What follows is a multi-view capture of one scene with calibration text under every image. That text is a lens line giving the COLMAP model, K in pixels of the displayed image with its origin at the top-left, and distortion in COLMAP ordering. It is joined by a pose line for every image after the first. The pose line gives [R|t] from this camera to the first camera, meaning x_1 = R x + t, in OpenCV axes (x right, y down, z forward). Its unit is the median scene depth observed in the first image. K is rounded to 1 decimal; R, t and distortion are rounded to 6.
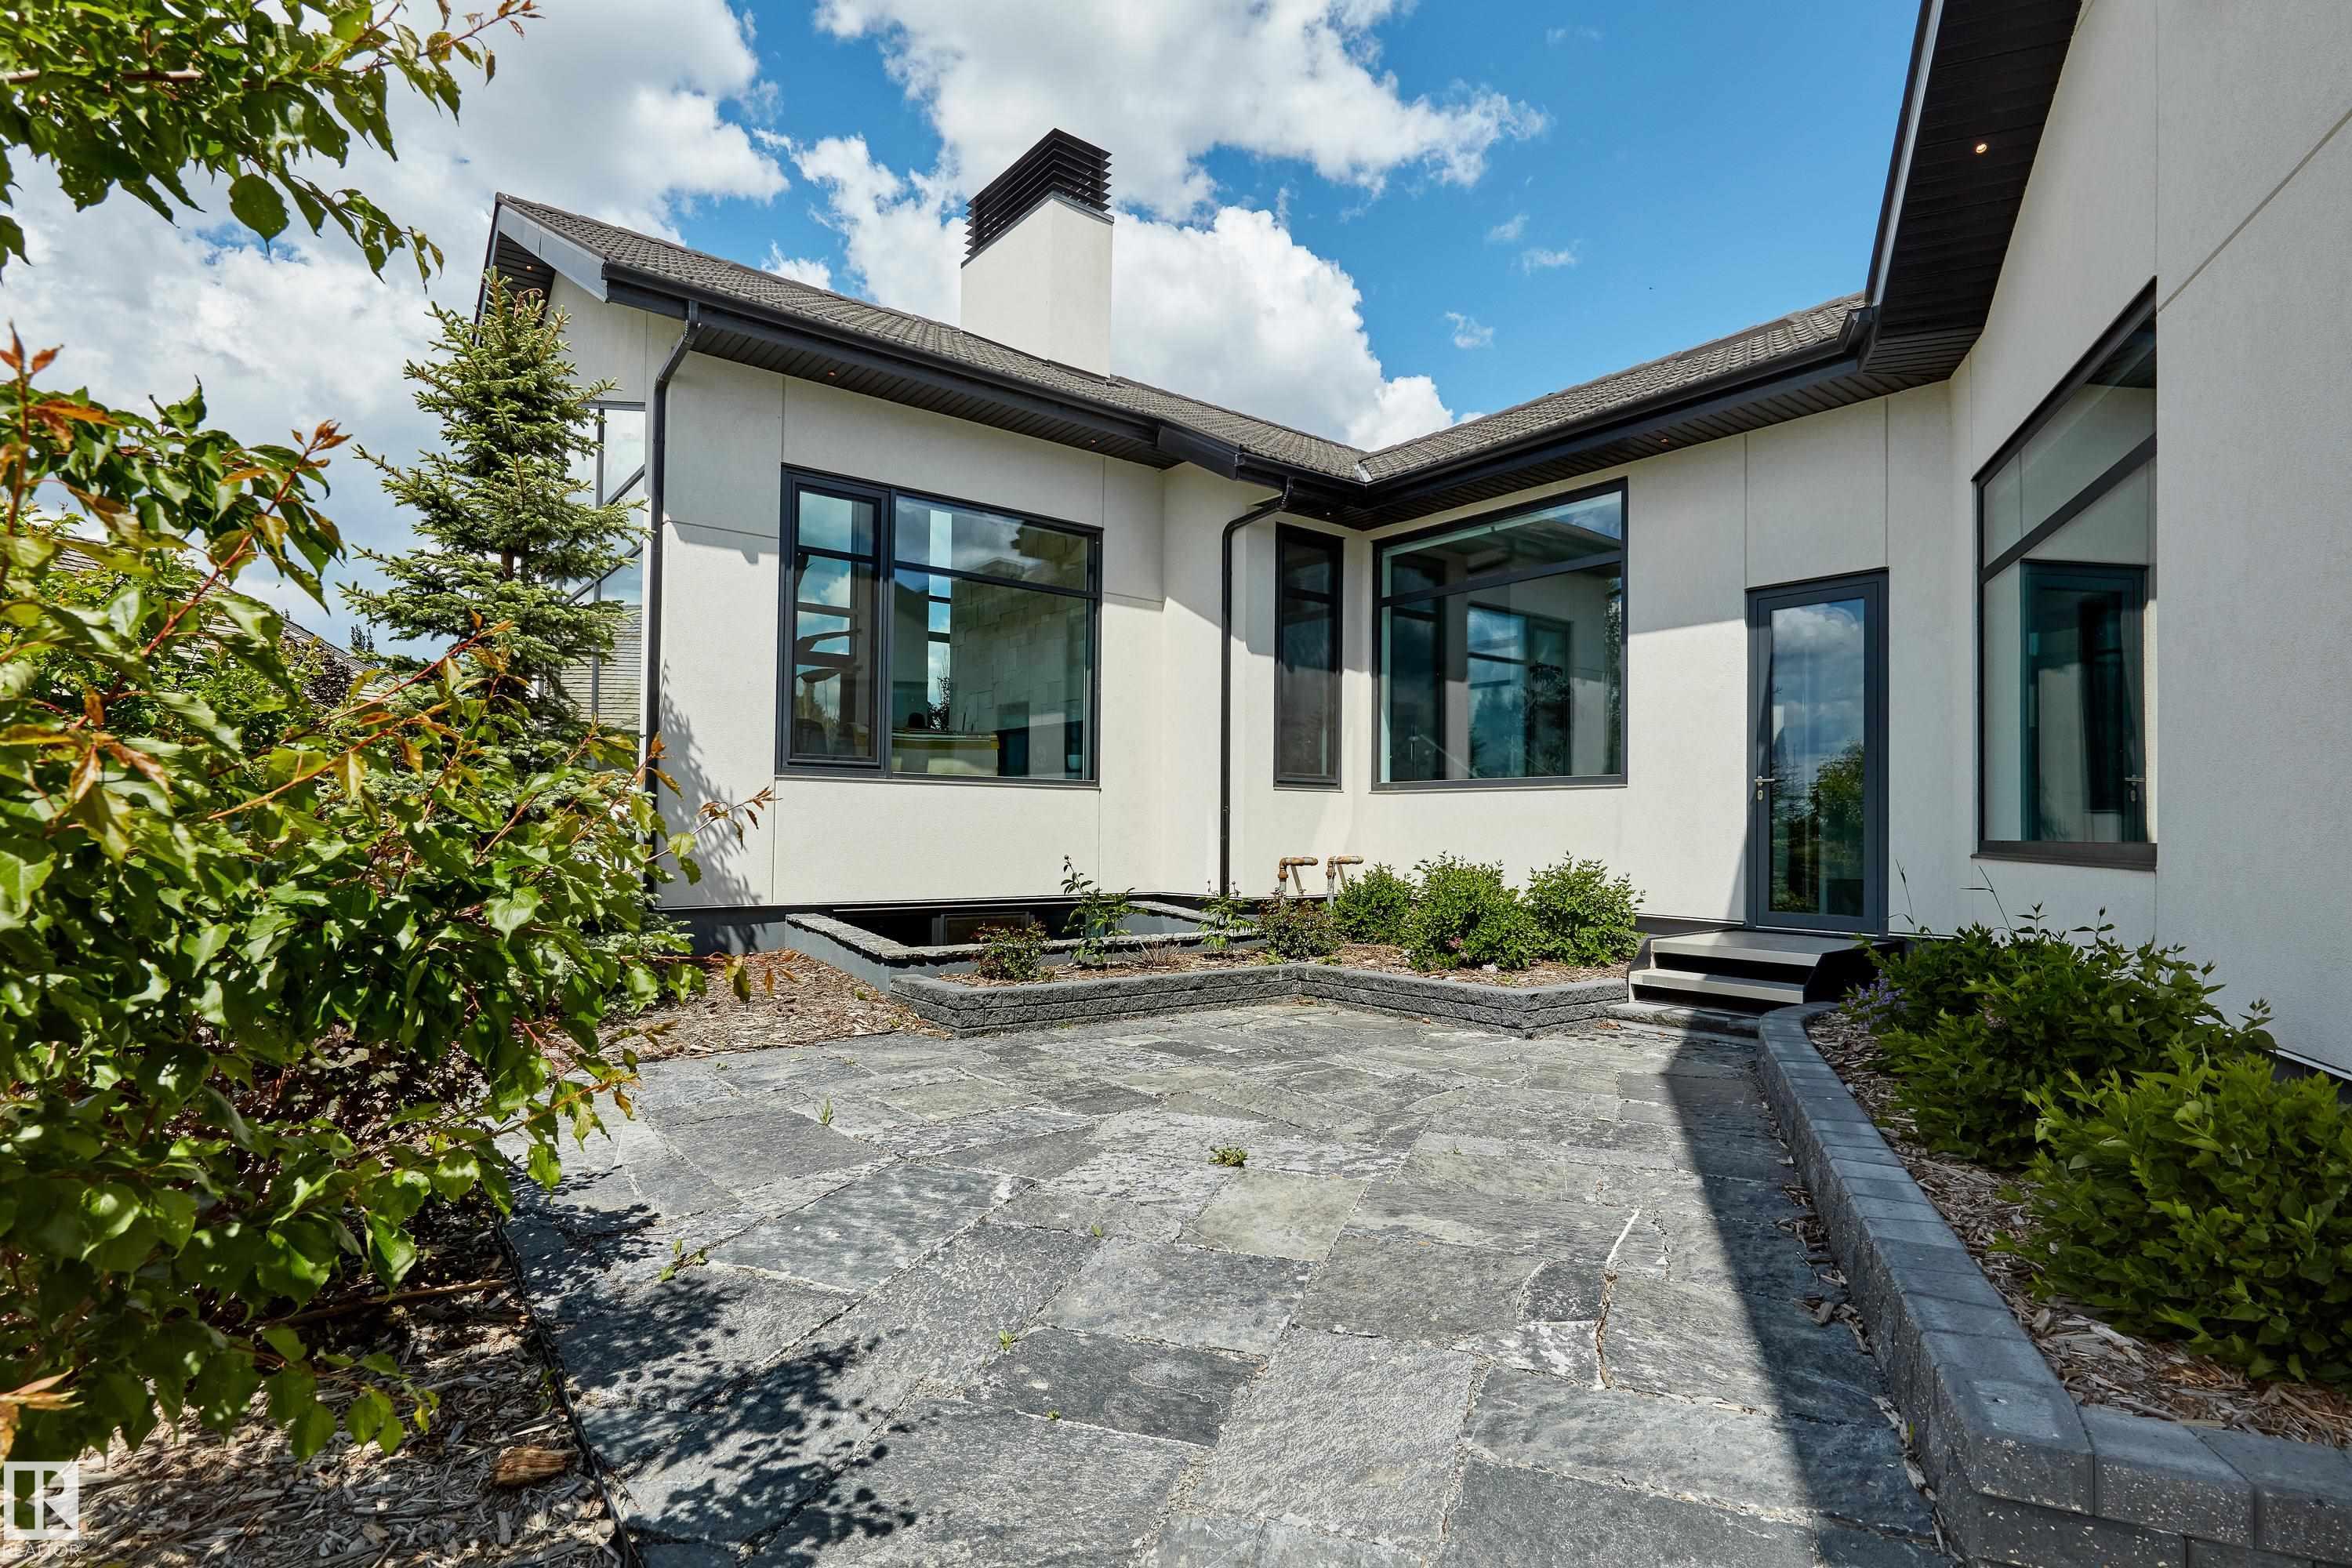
lens RADIAL K [[1161.7, 0, 1177.7], [0, 1161.7, 778.8], [0, 0, 1]] dist [-0.003535, 0.000966]
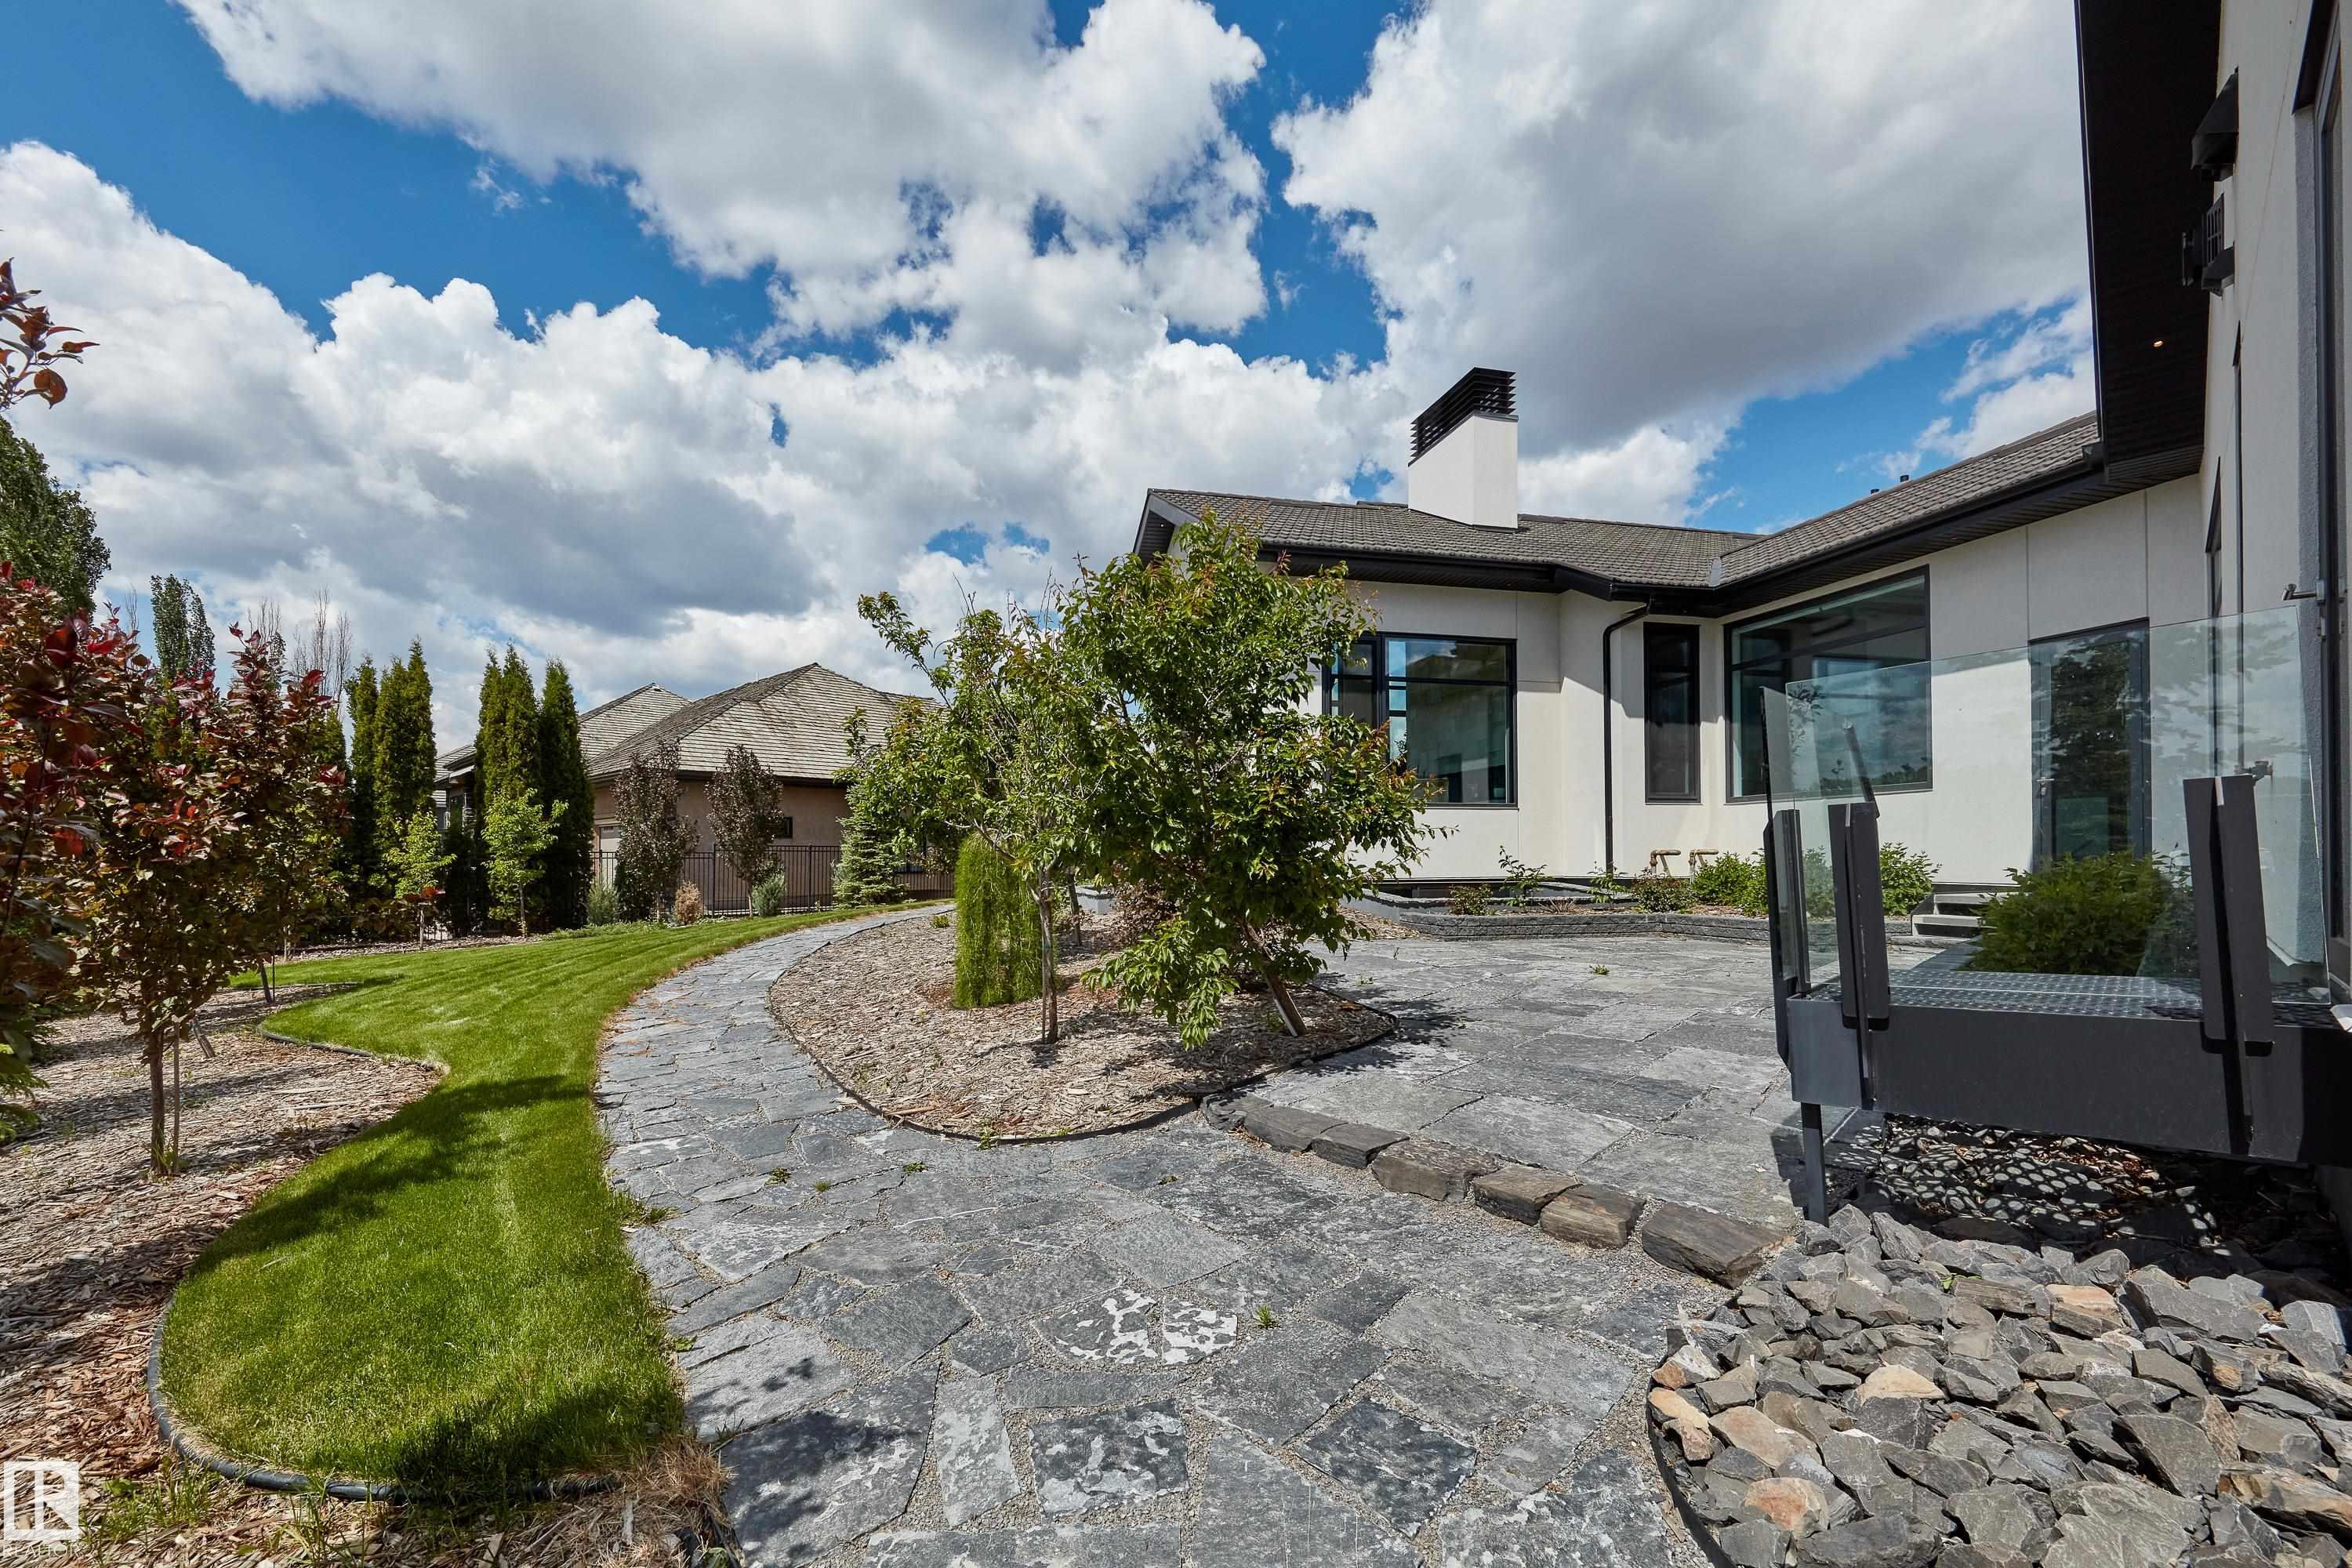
lens RADIAL K [[895.4, 0, 1167.6], [0, 895.4, 840.1], [0, 0, 1]] dist [0.011367, -0.000099]
pose [[0.908504, -0.021035, -0.417347, 0.006494], [0.032630, 0.999254, 0.020668, 0.011314], [0.416601, -0.032395, 0.908512, -0.293007]]
